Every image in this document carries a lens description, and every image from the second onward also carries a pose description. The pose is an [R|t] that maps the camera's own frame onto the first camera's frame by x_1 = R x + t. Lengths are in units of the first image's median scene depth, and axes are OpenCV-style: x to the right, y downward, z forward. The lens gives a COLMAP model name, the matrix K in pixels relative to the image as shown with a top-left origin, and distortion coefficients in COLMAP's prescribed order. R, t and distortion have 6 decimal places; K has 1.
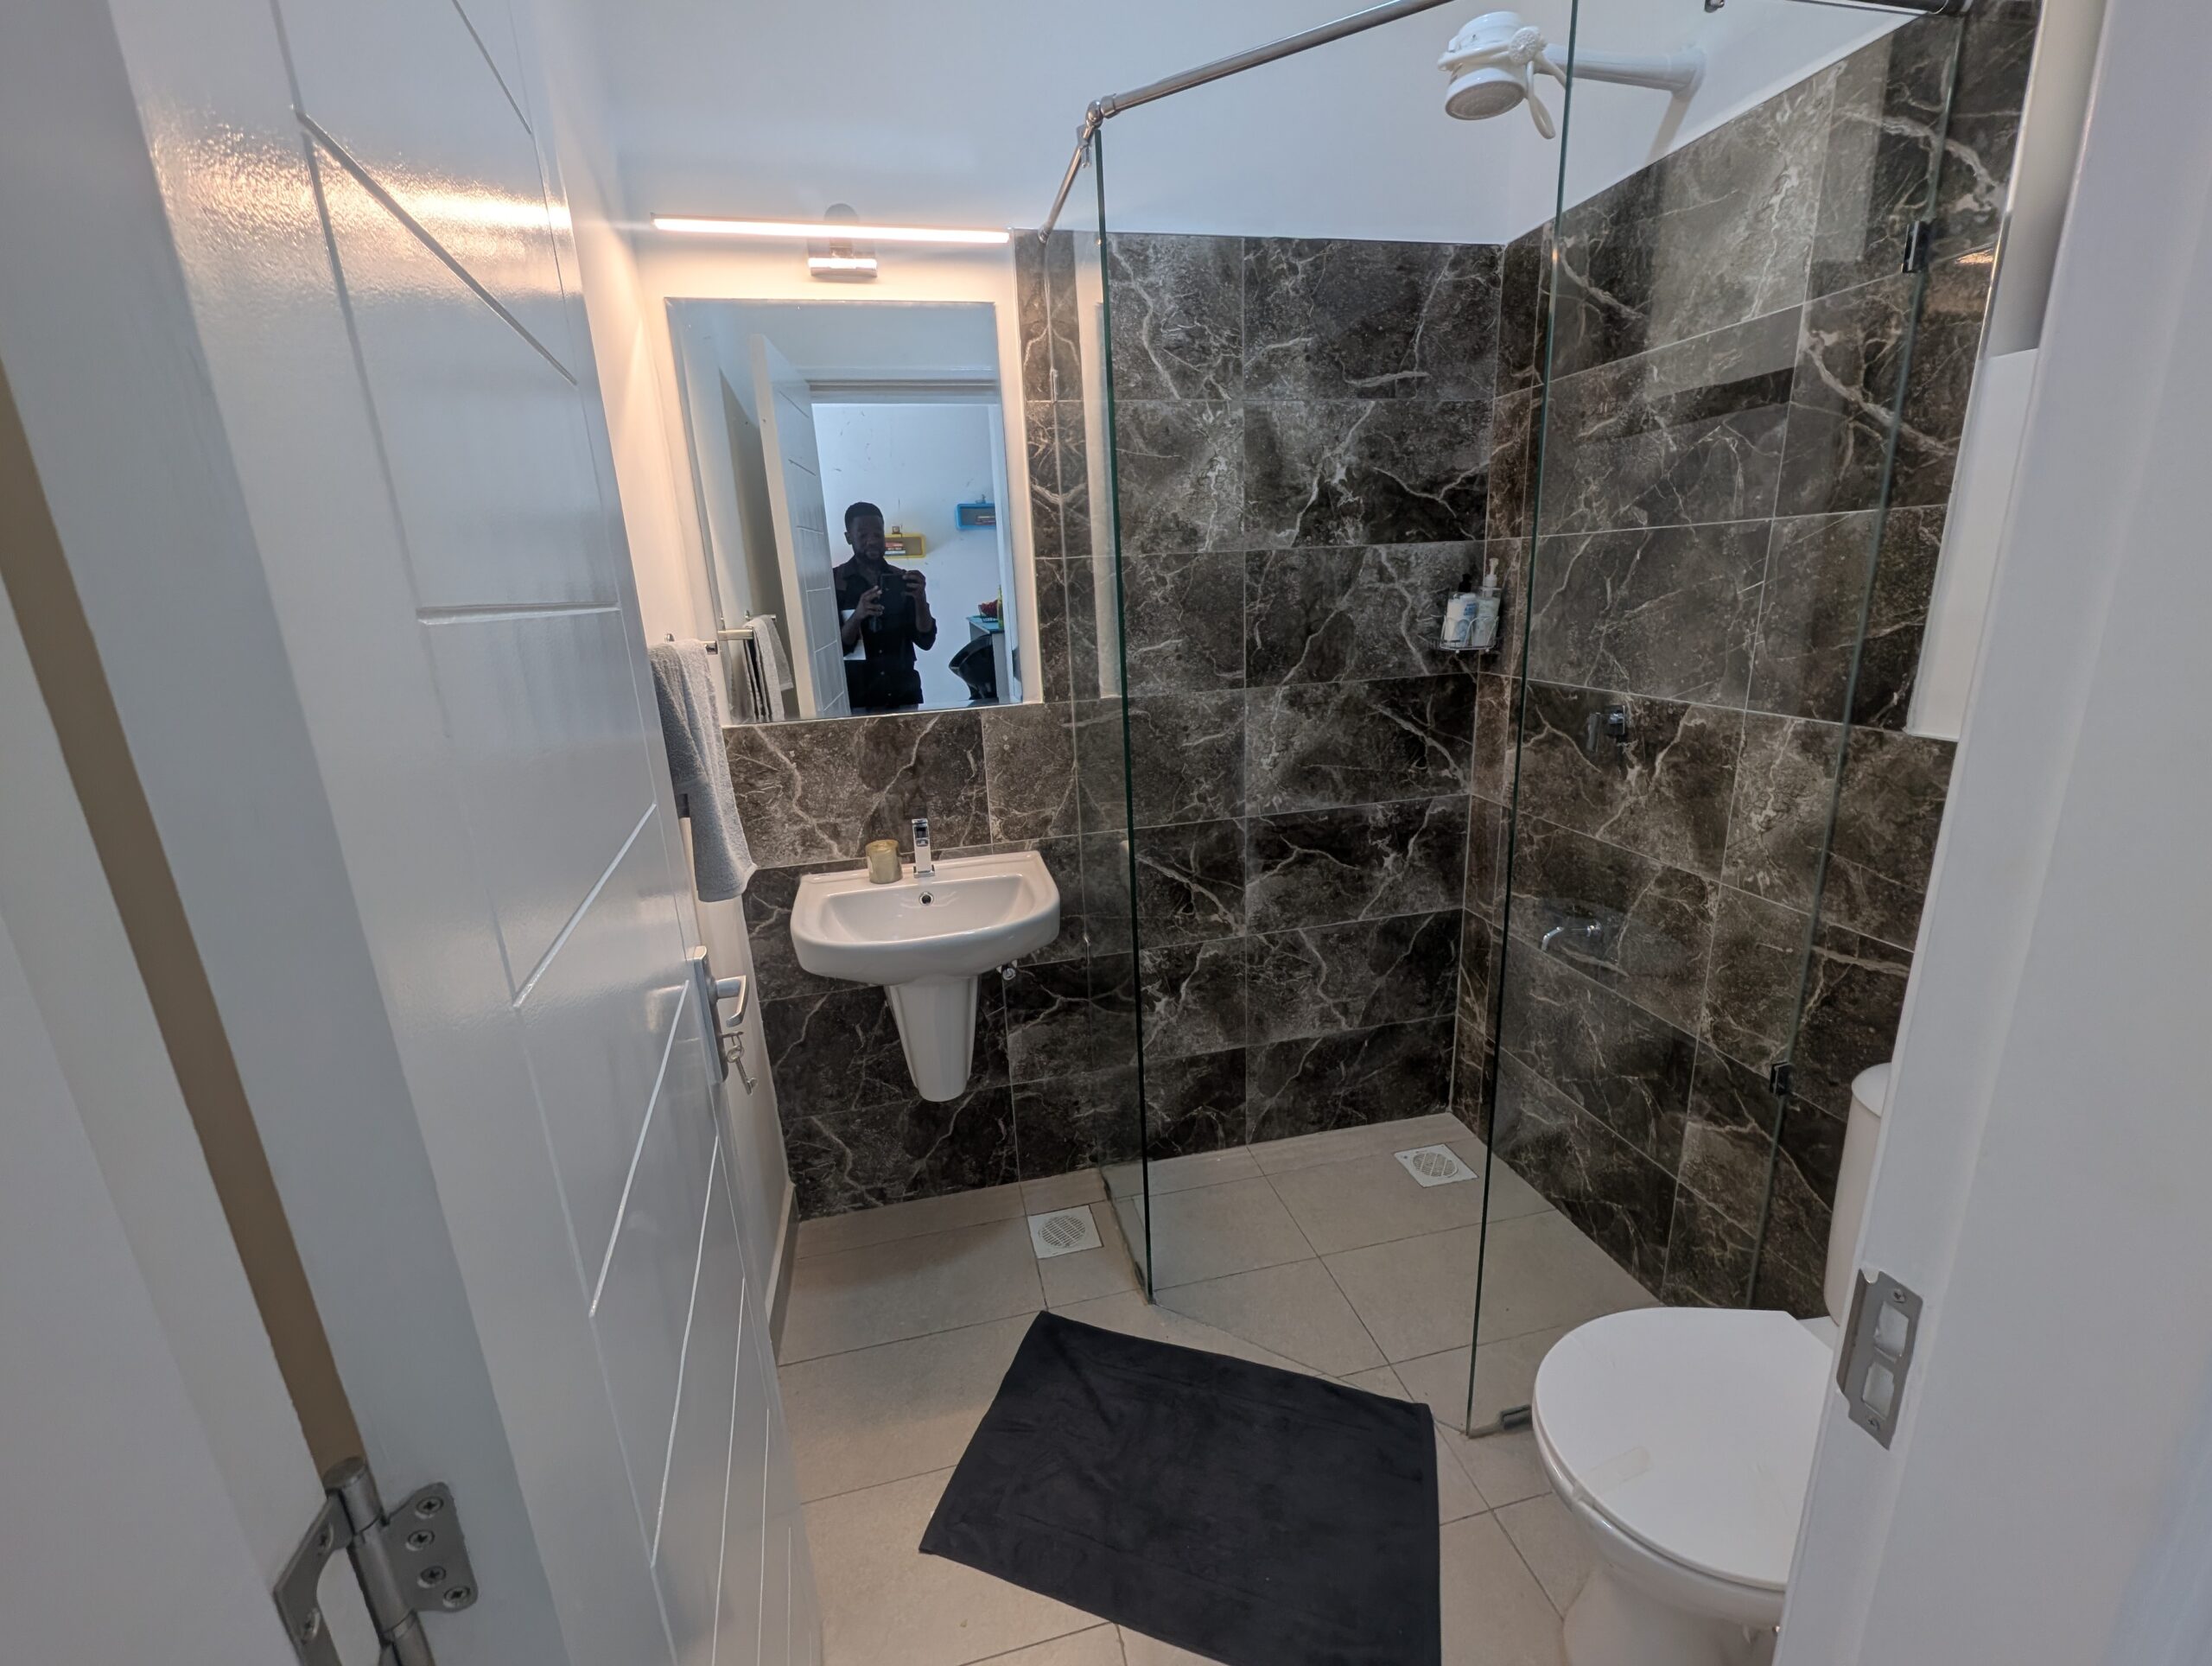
lens RADIAL K [[911.1, 0, 1106.0], [0, 911.1, 833.0], [0, 0, 1]] dist [-0.000075, -0.000048]
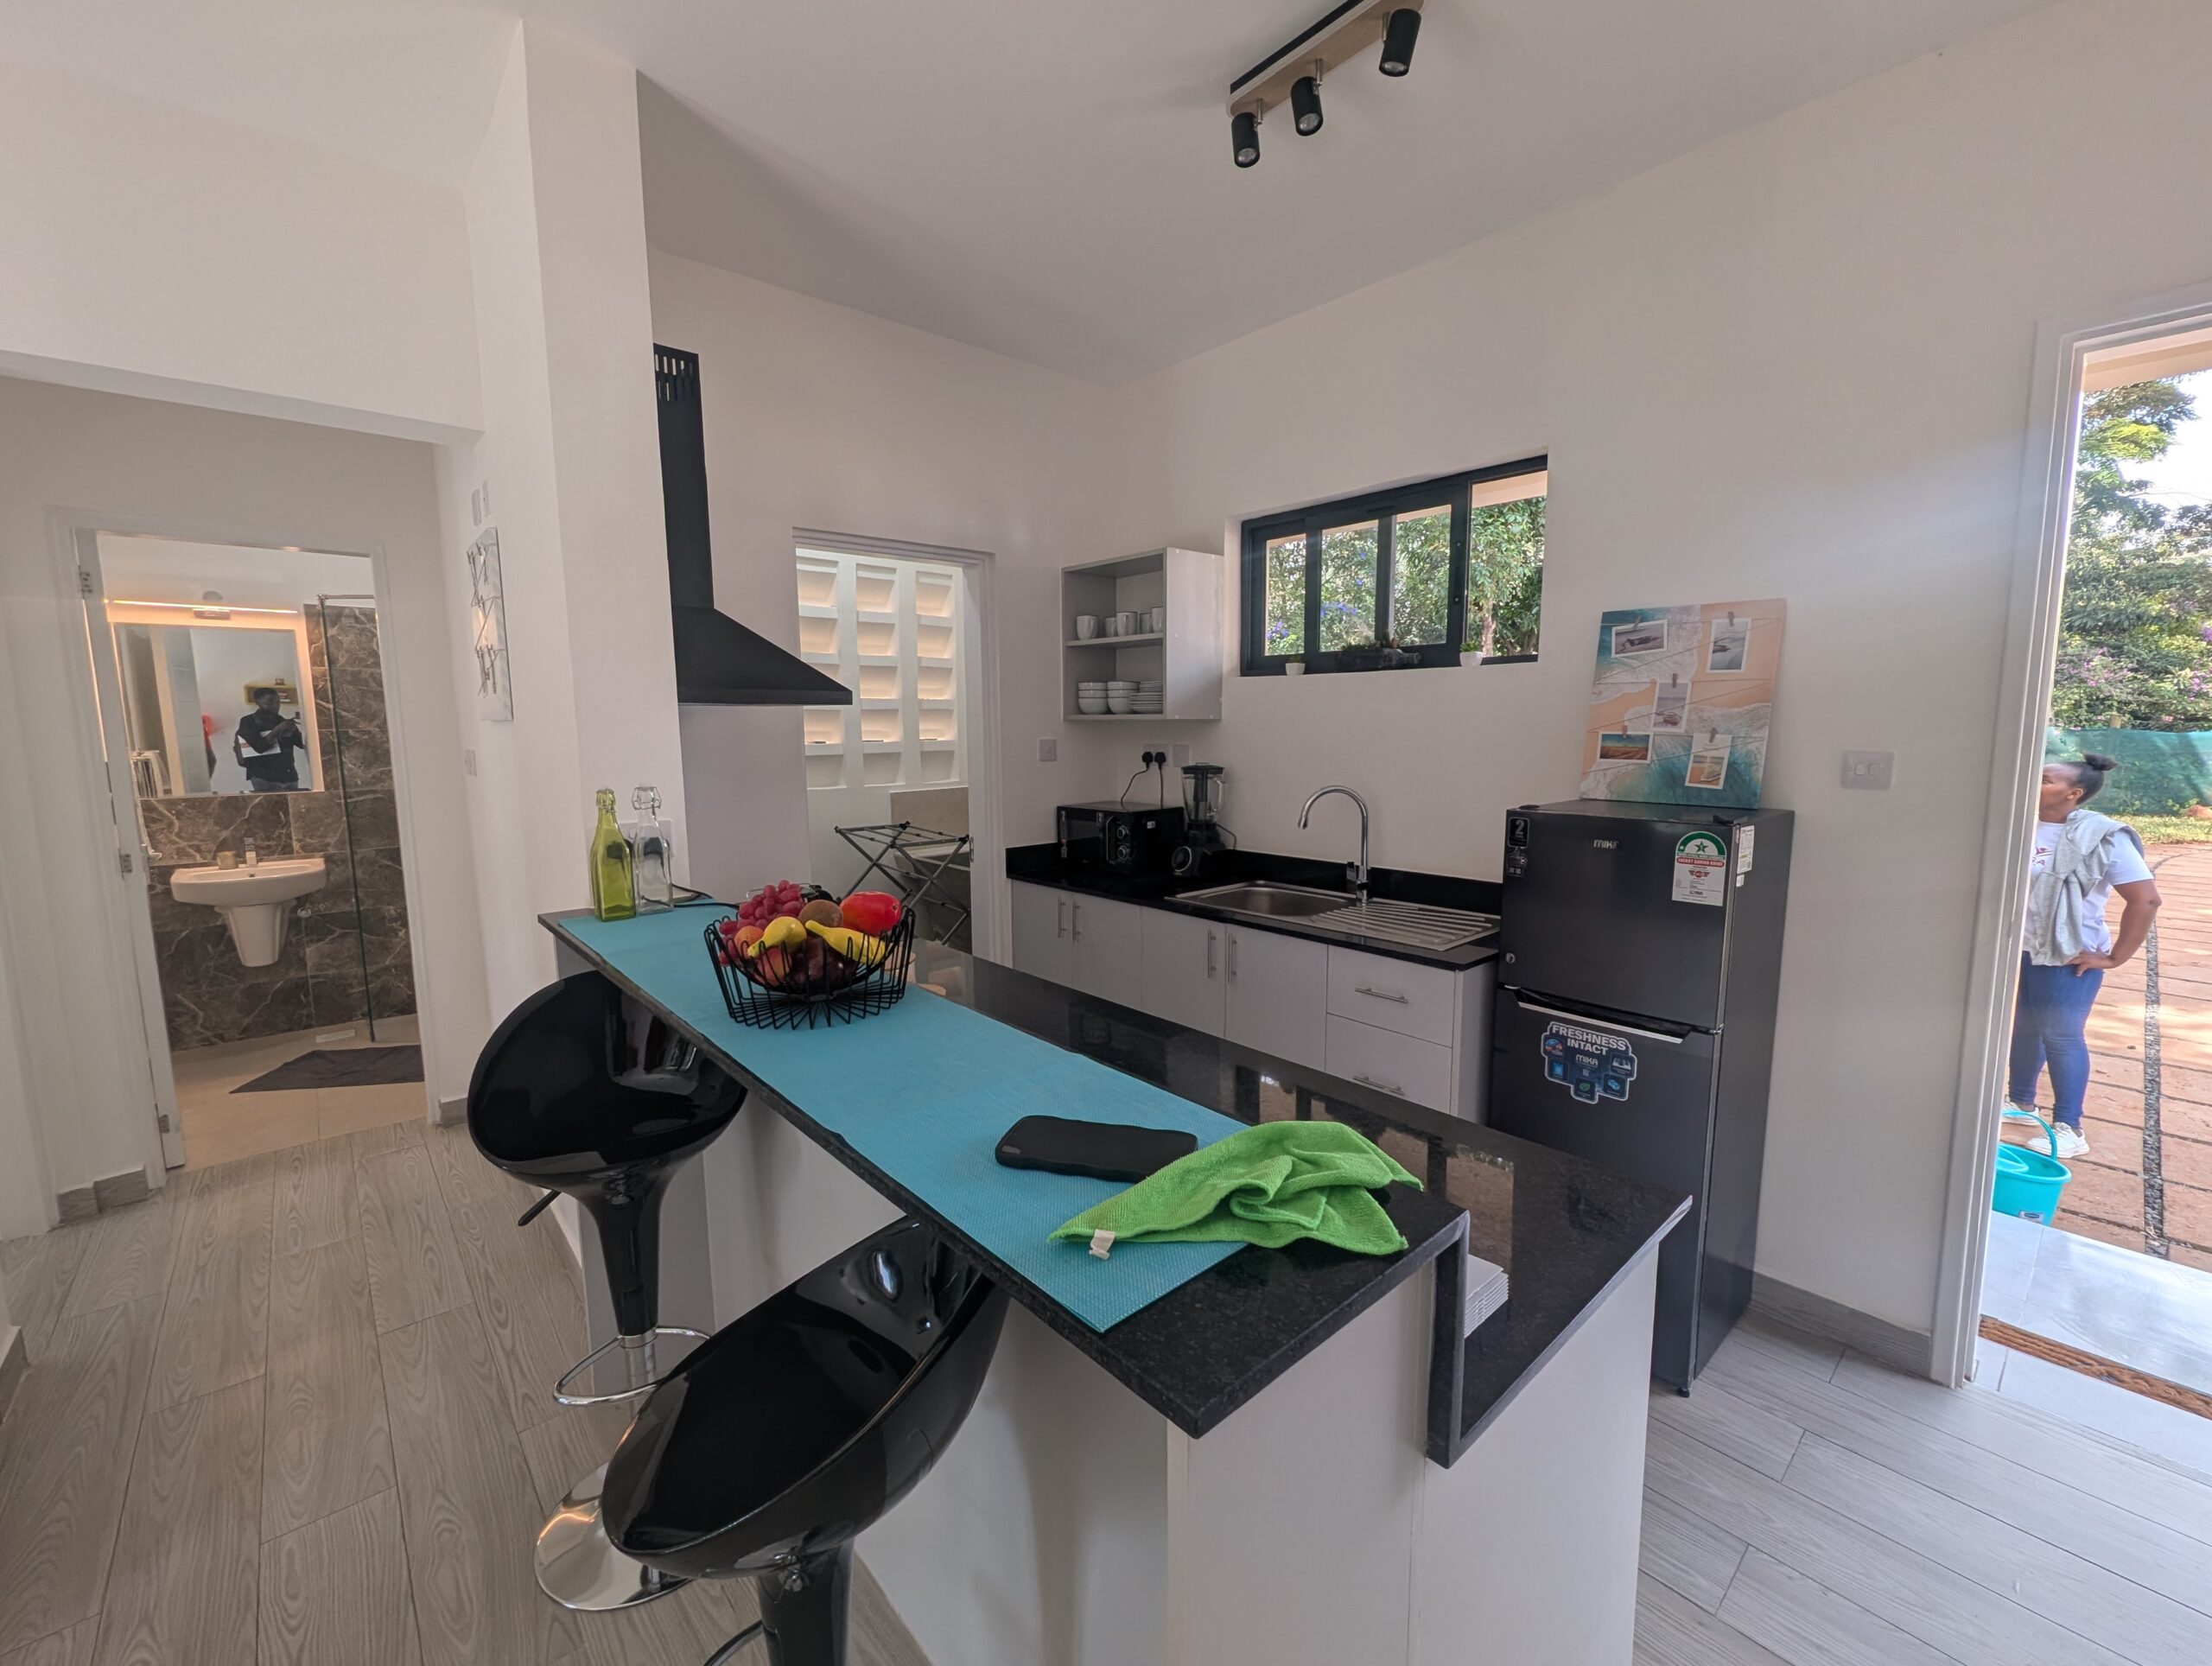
lens RADIAL K [[911.1, 0, 1106.0], [0, 911.1, 833.0], [0, 0, 1]] dist [-0.000075, -0.000048]
pose [[0.874576, -0.021956, 0.484391, 0.529528], [0.103088, 0.984556, -0.141501, 0.479186], [-0.473804, 0.173688, 0.863332, -1.854013]]
